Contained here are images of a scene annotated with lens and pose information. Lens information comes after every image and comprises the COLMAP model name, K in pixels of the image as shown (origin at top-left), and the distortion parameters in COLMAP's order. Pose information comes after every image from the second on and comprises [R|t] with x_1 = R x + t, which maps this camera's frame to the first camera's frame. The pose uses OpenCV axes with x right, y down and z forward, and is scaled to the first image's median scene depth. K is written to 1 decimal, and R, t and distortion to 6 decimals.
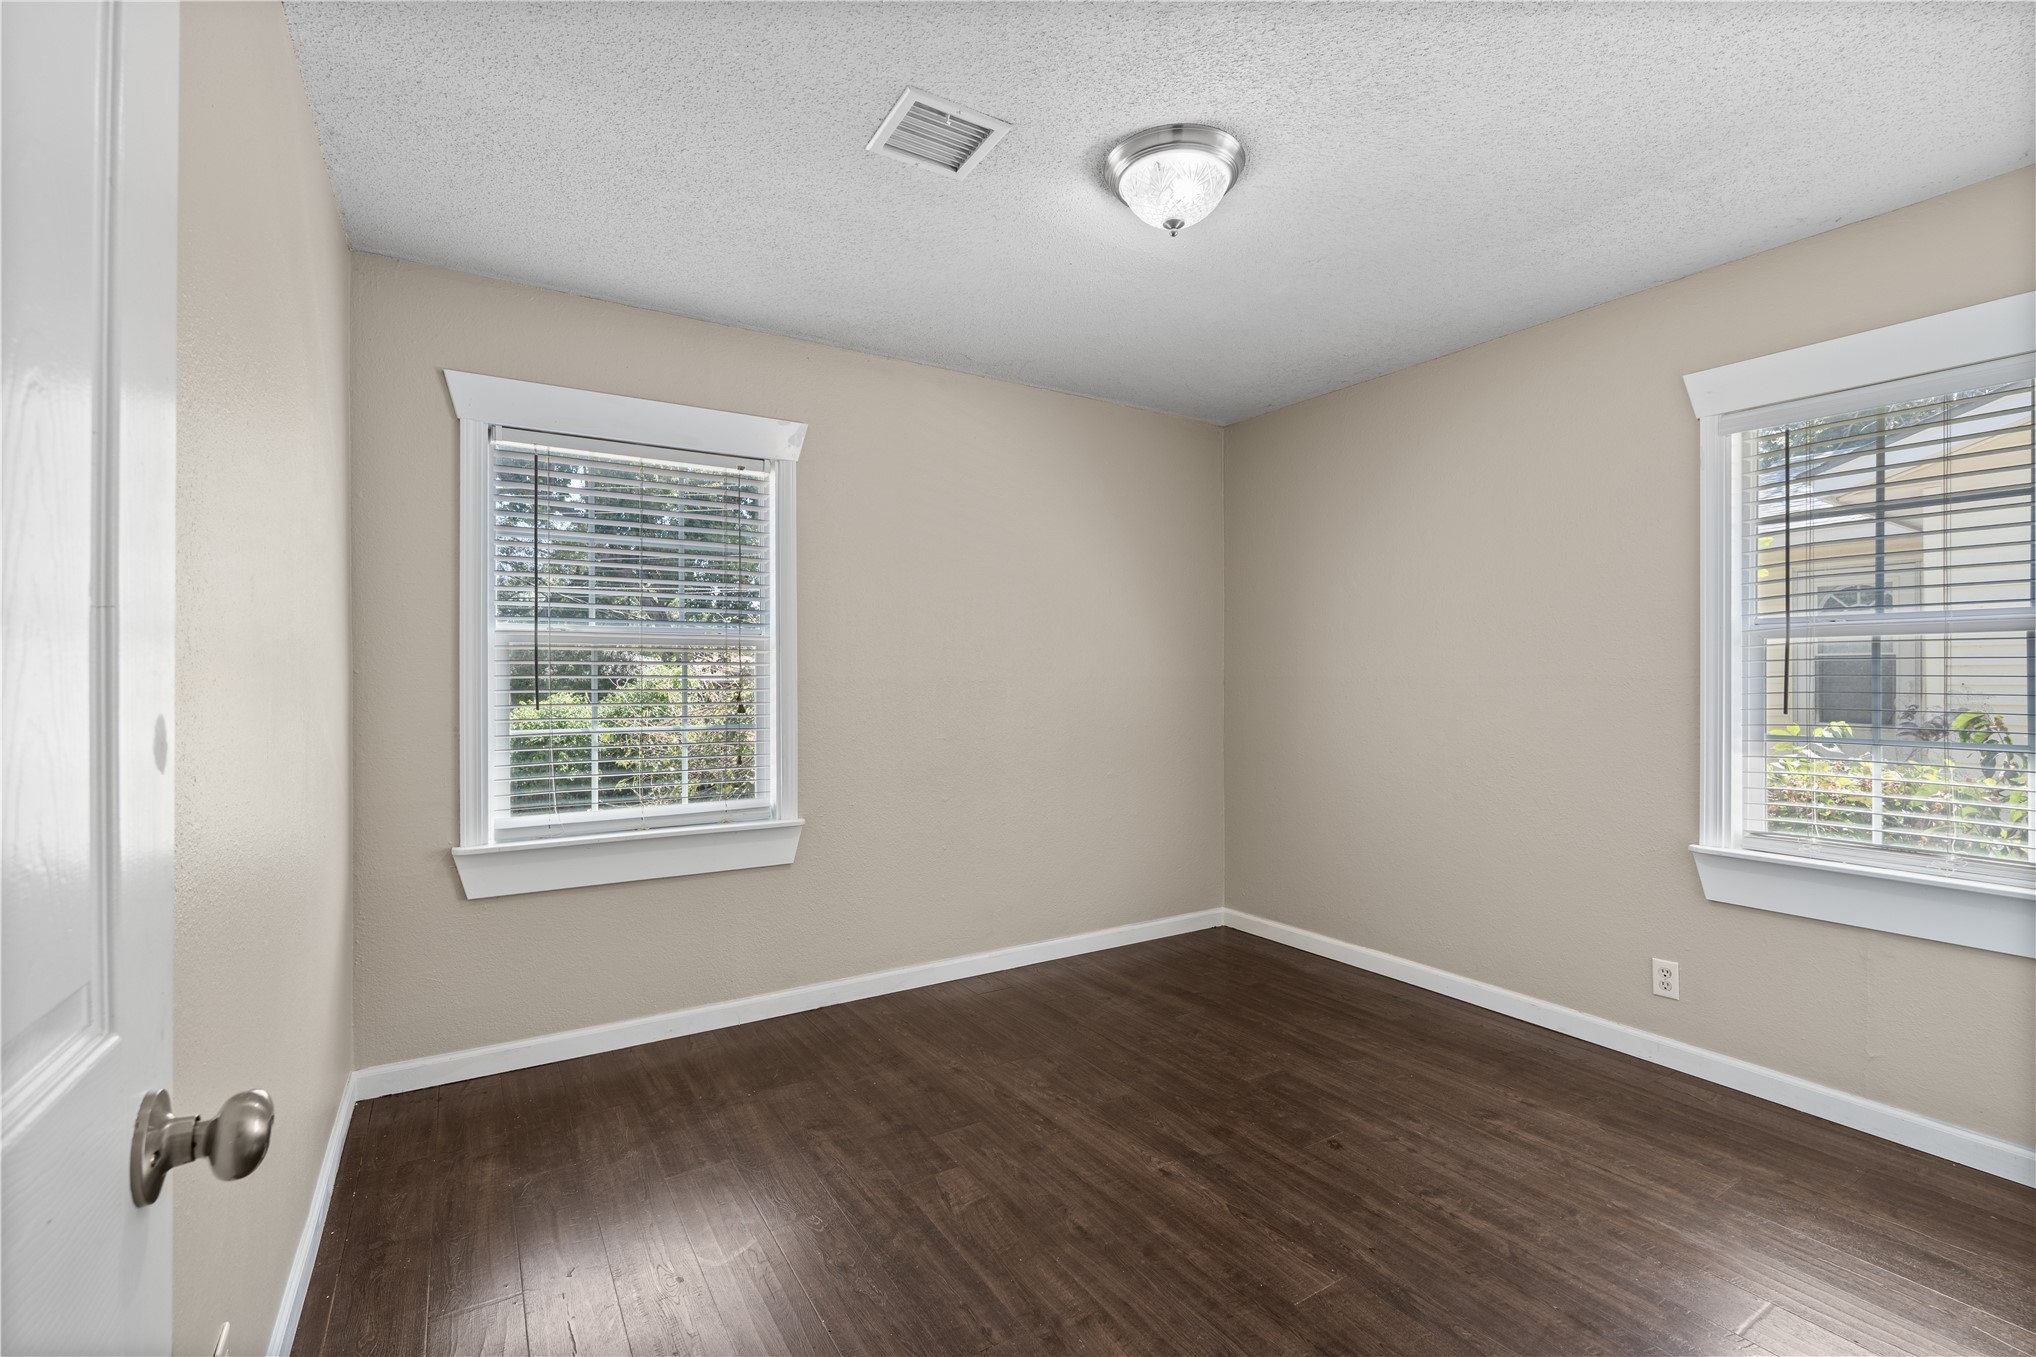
lens RADIAL K [[894.6, 0, 1005.7], [0, 894.6, 699.8], [0, 0, 1]] dist [-0.008472, 0.000389]
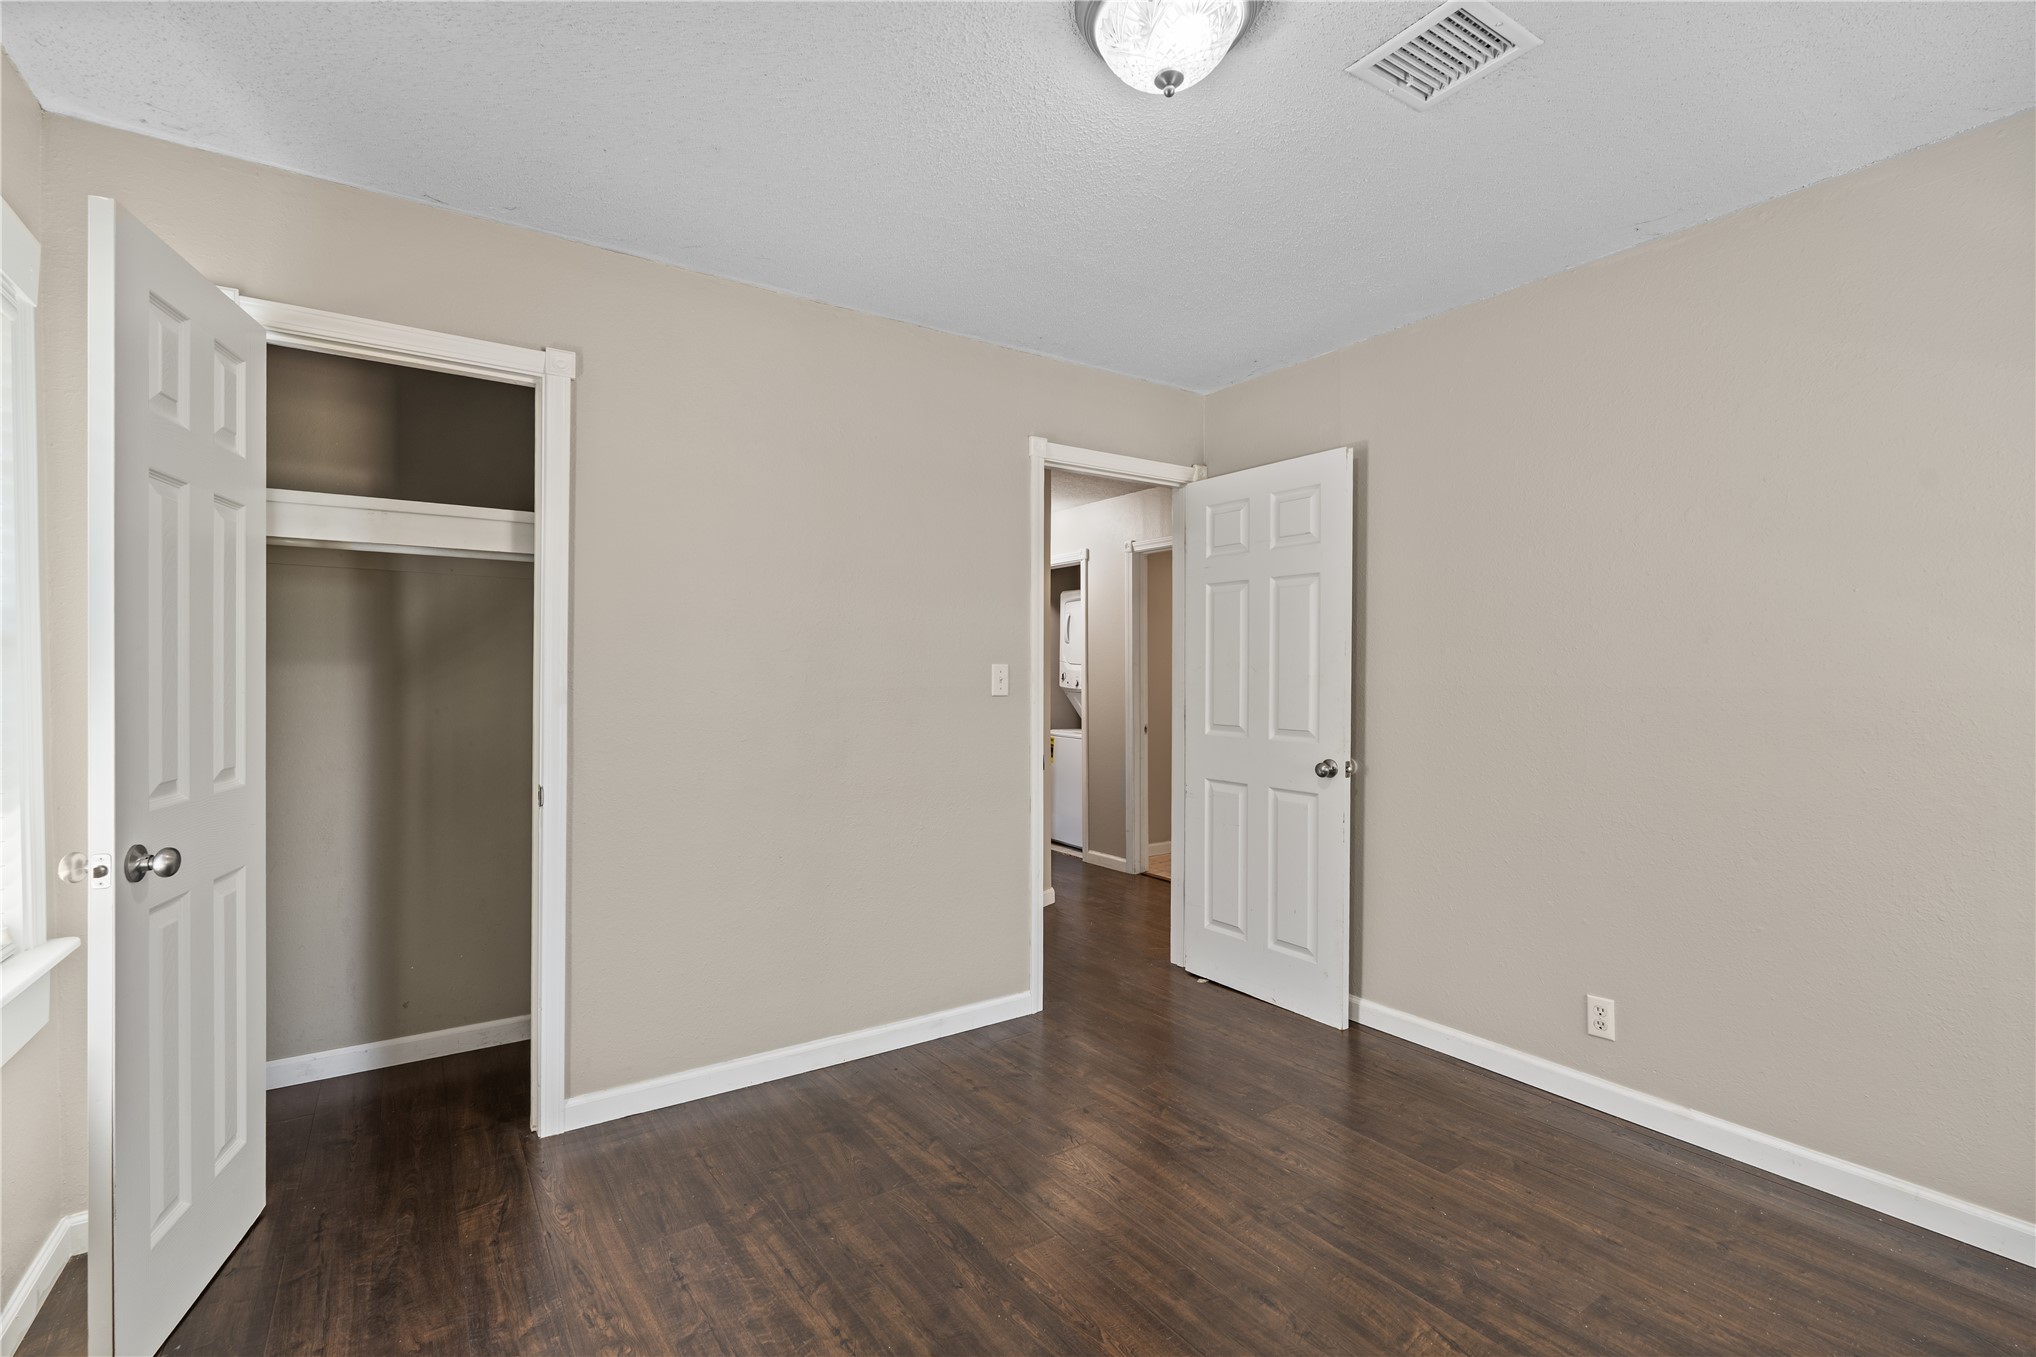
lens RADIAL K [[894.6, 0, 1010.7], [0, 894.6, 687.7], [0, 0, 1]] dist [-0.008472, 0.000389]
pose [[-0.999078, 0.000869, -0.042925, 0.387905], [0.000063, 0.999824, 0.018770, -0.045867], [0.042934, 0.018750, -0.998902, 1.904267]]
